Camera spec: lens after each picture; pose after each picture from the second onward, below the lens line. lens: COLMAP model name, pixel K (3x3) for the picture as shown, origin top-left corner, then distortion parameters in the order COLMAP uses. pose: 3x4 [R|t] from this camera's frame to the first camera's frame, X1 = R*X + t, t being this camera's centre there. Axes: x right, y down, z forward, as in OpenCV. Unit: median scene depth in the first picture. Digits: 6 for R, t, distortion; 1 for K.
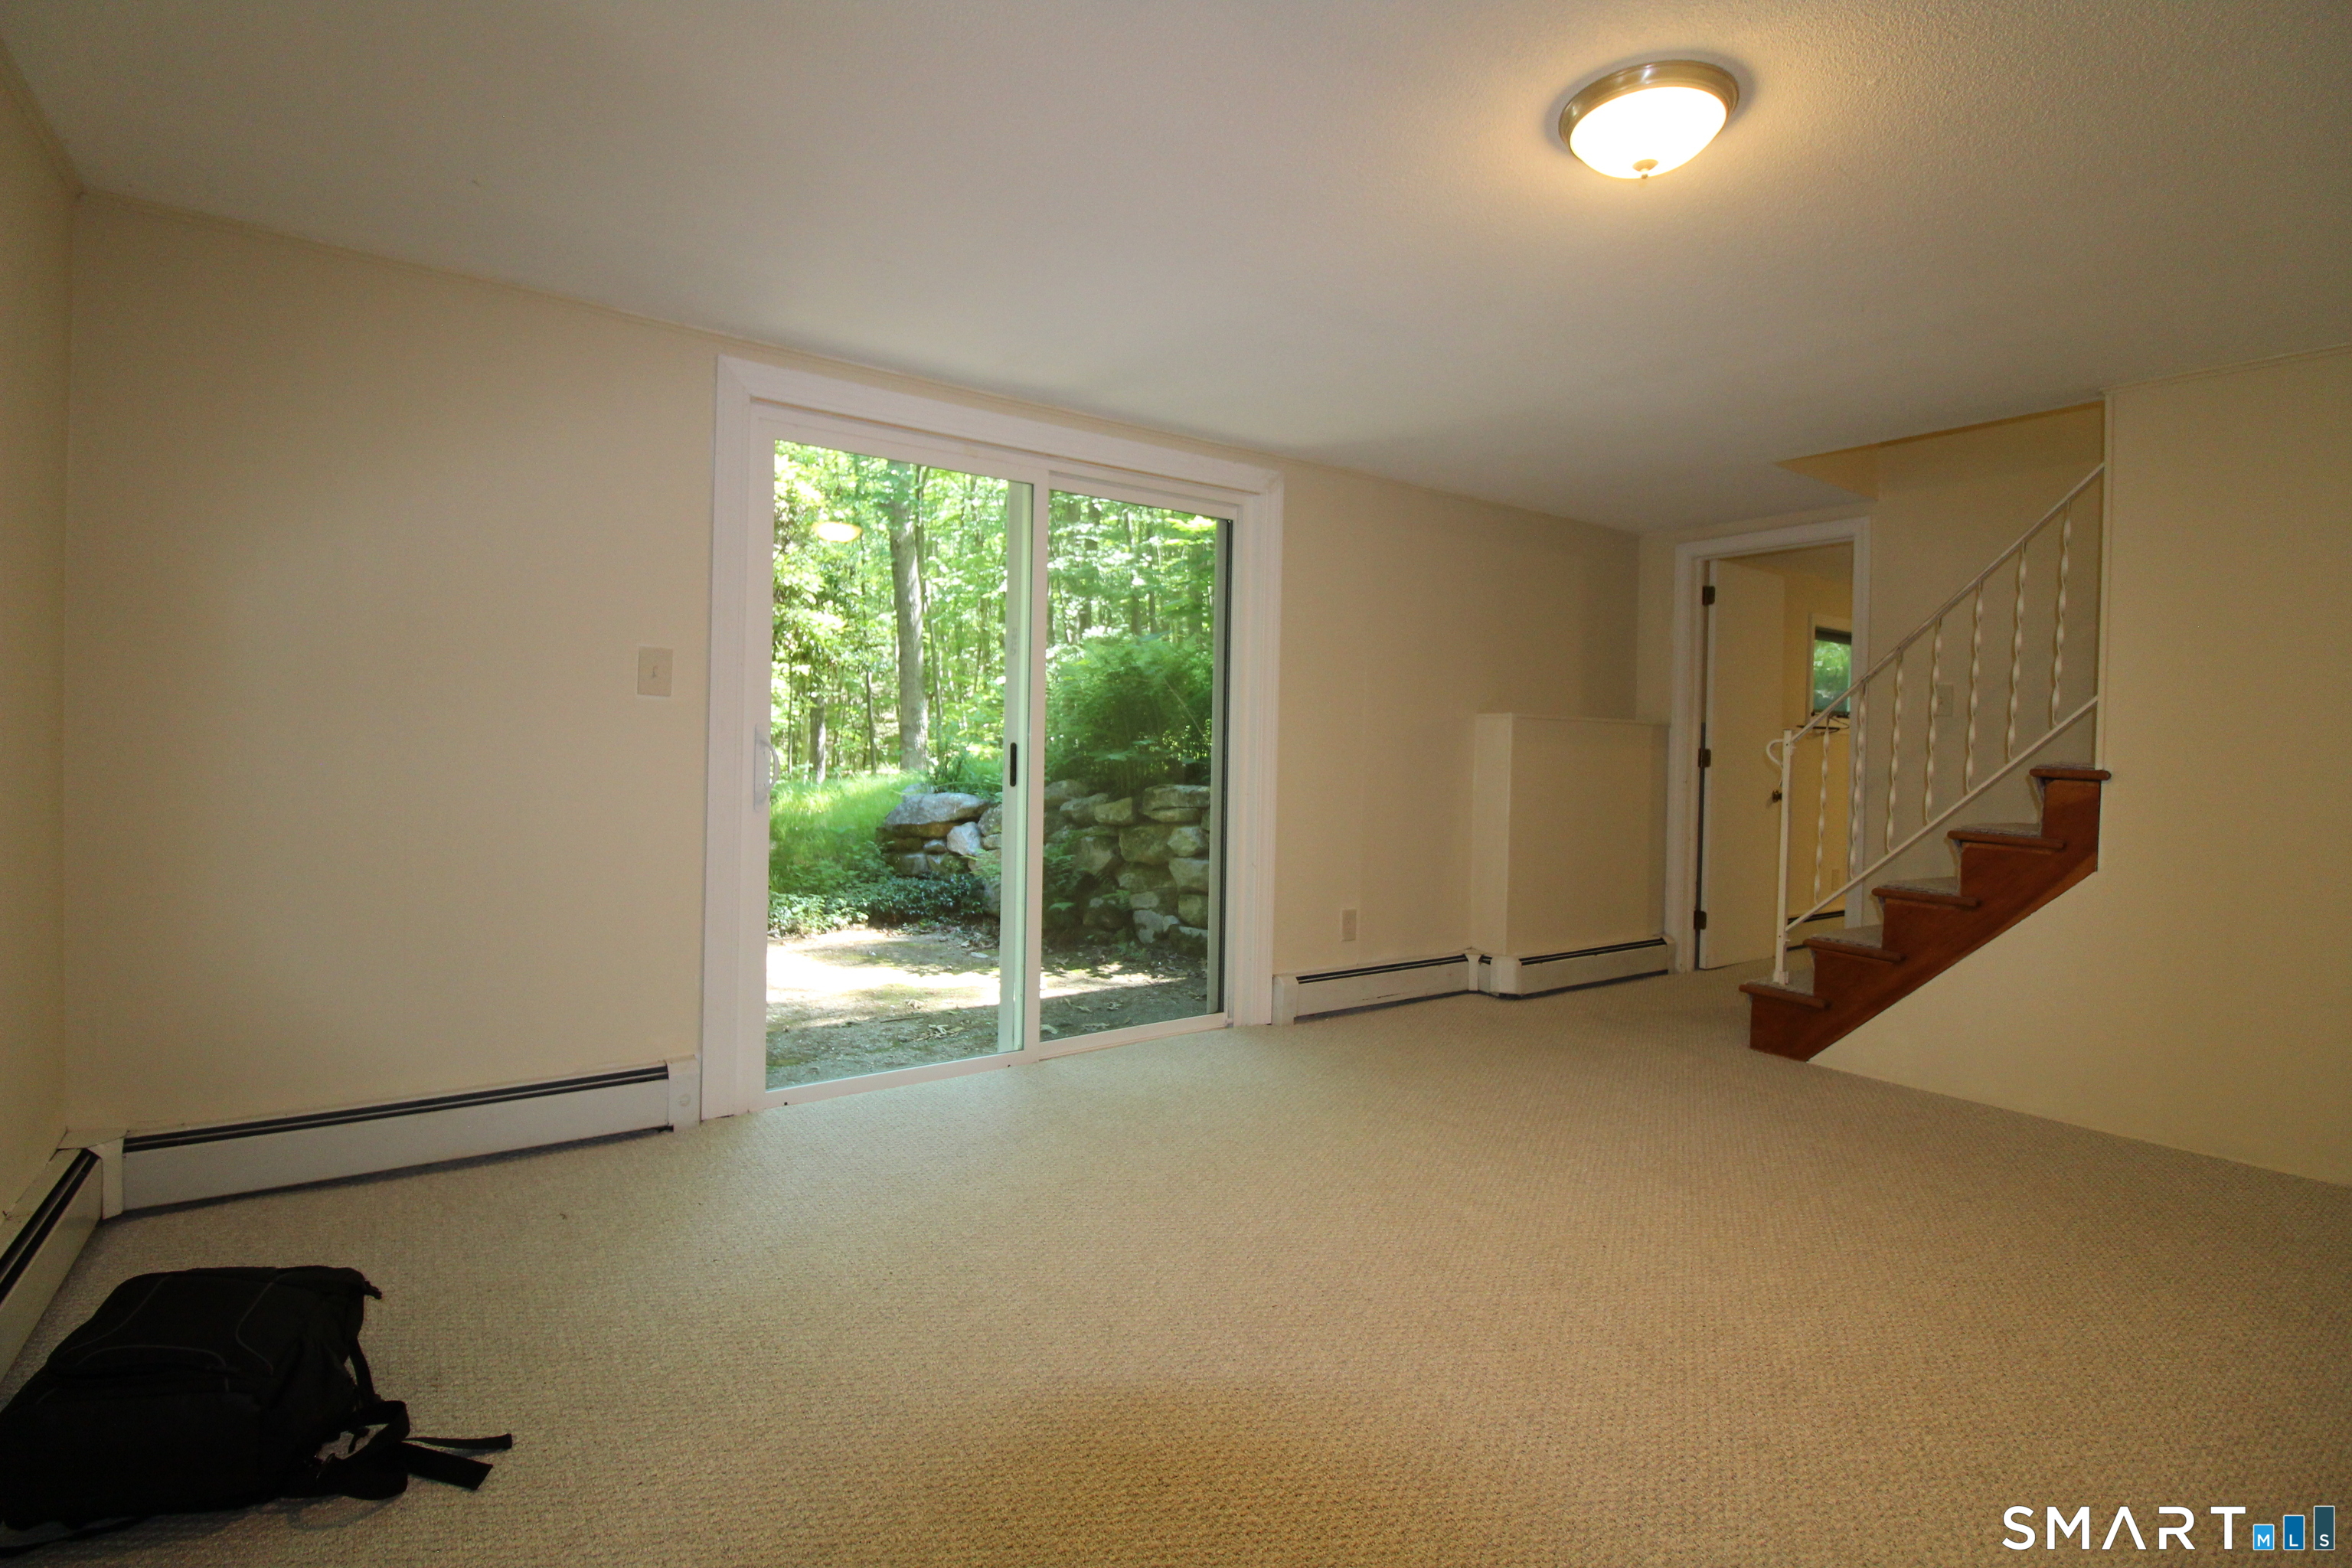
lens RADIAL K [[1091.9, 0, 1170.7], [0, 1091.9, 771.2], [0, 0, 1]] dist [-0.006157, -0.007012]
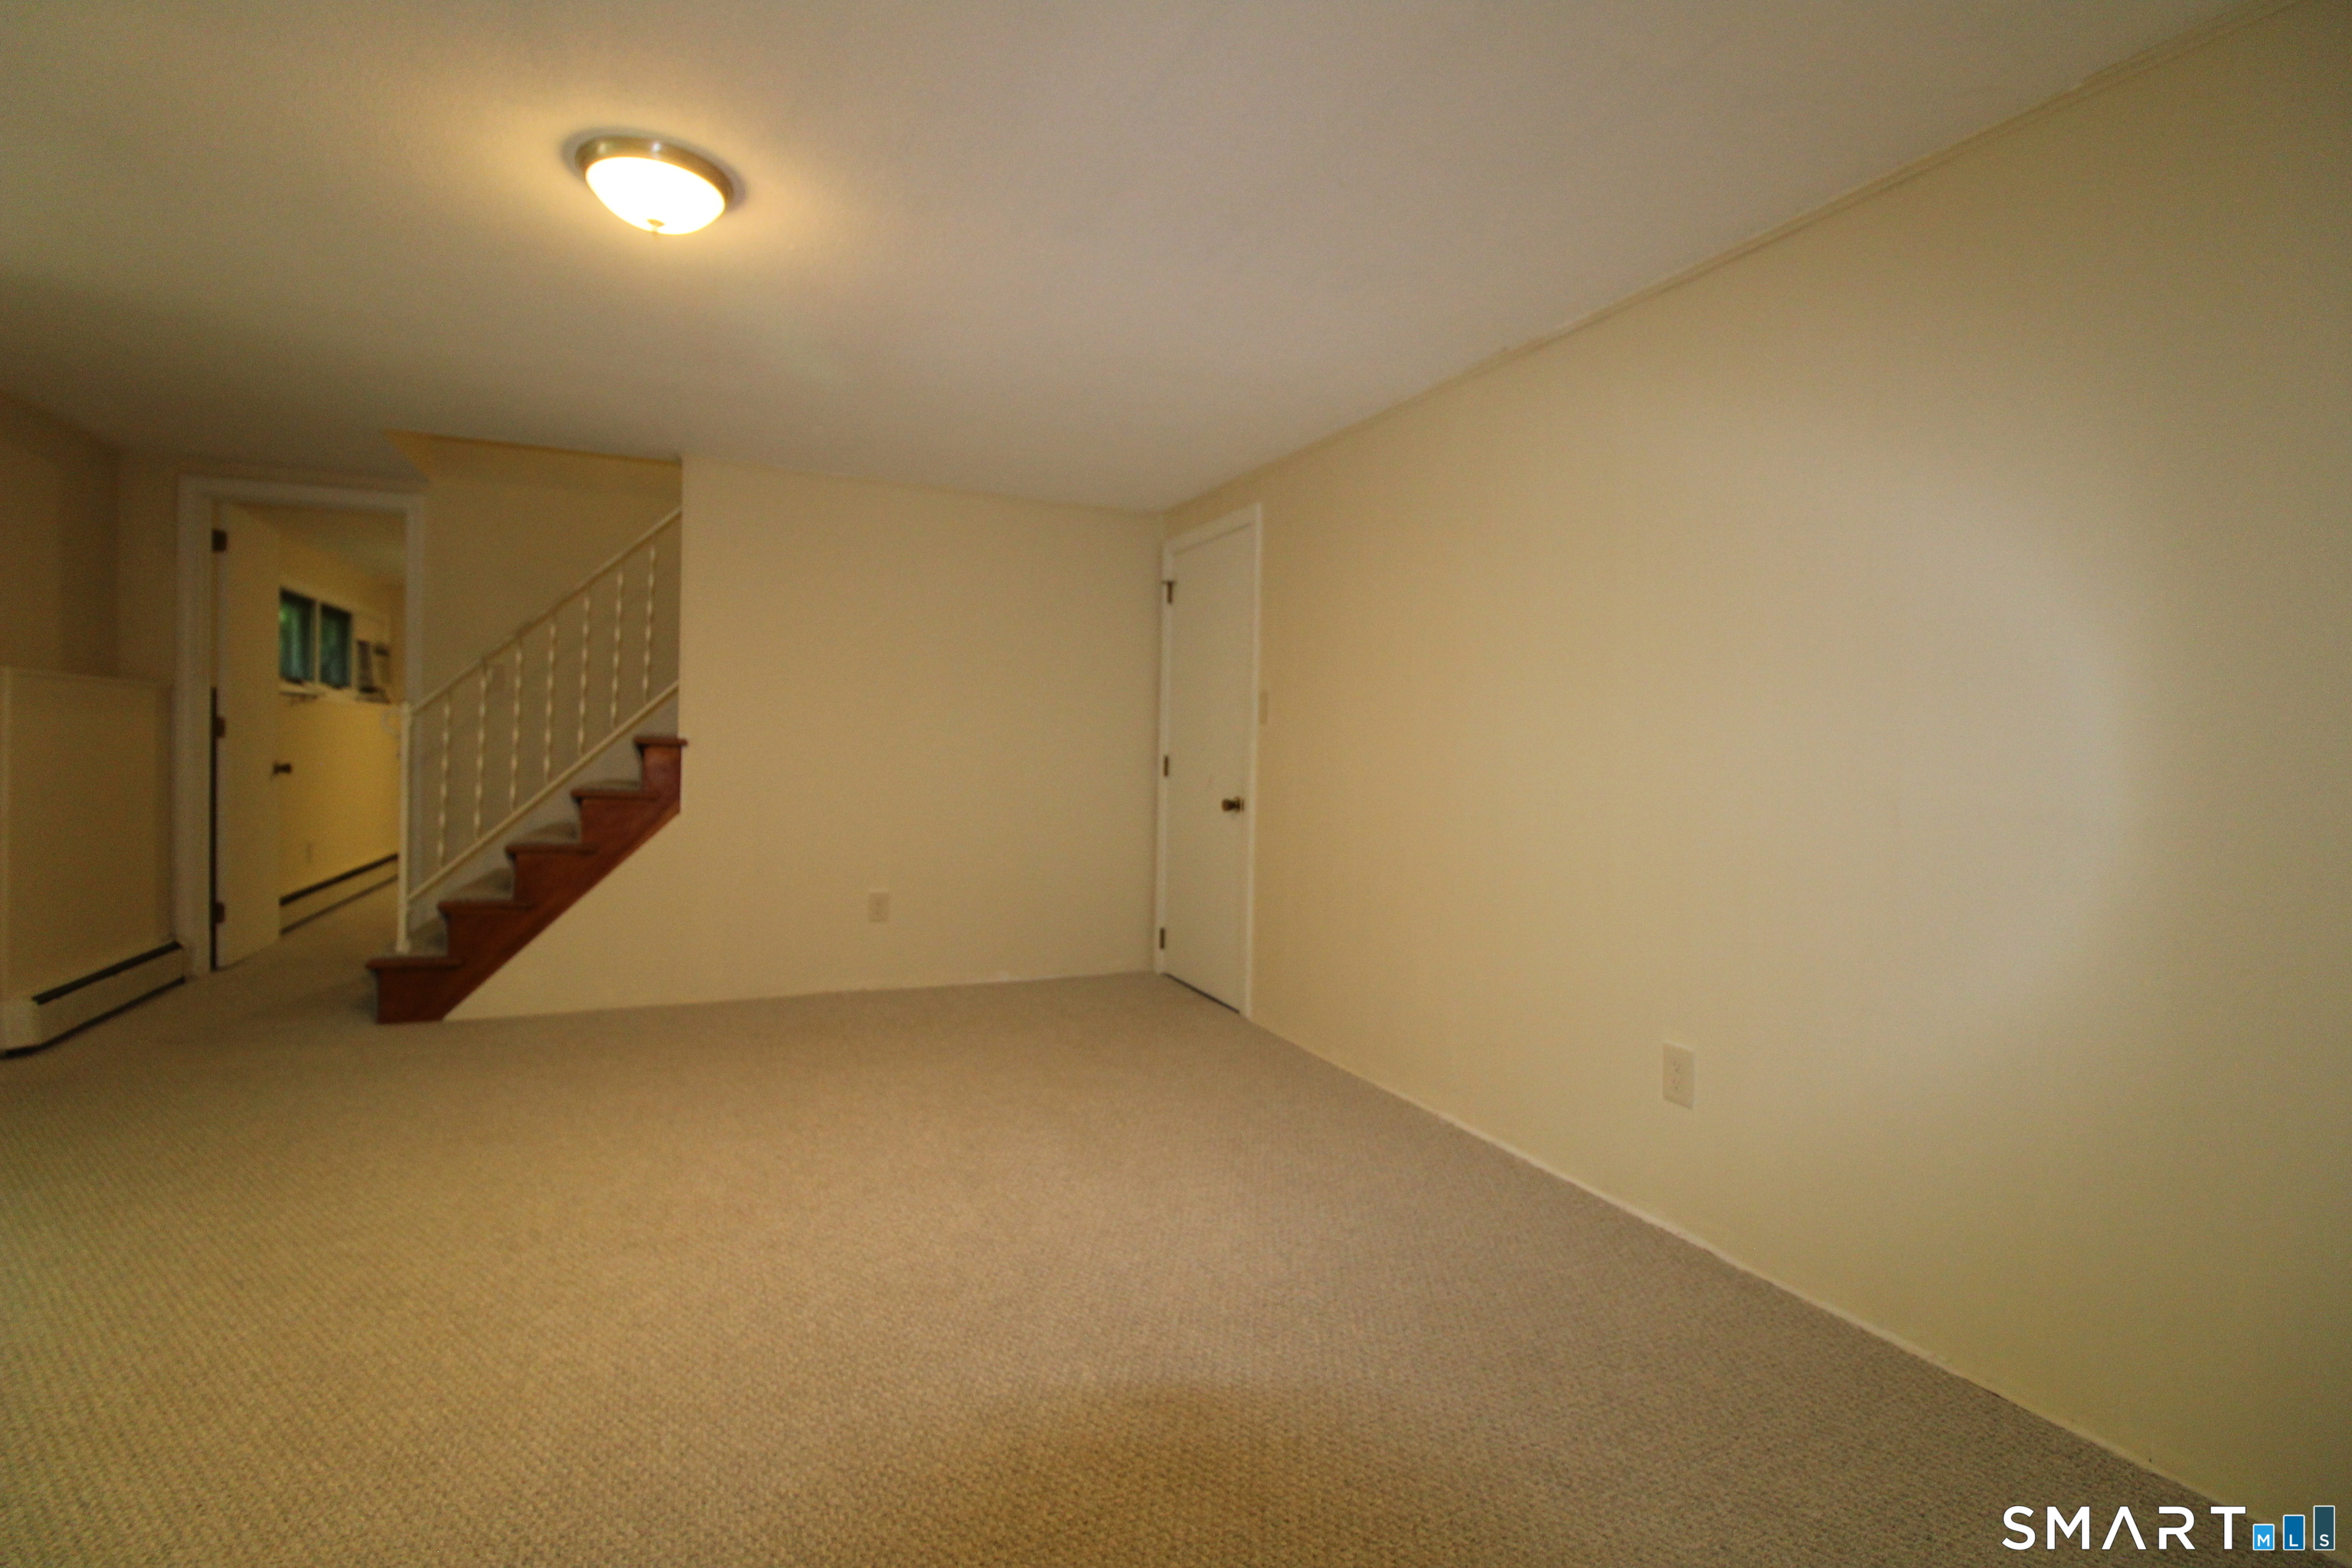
lens RADIAL K [[1091.9, 0, 1171.2], [0, 1091.9, 776.5], [0, 0, 1]] dist [-0.006157, -0.007012]
pose [[0.198531, -0.044412, 0.979088, -0.278195], [0.007359, 0.999012, 0.043823, -0.006771], [-0.980067, -0.001495, 0.198661, 0.104710]]
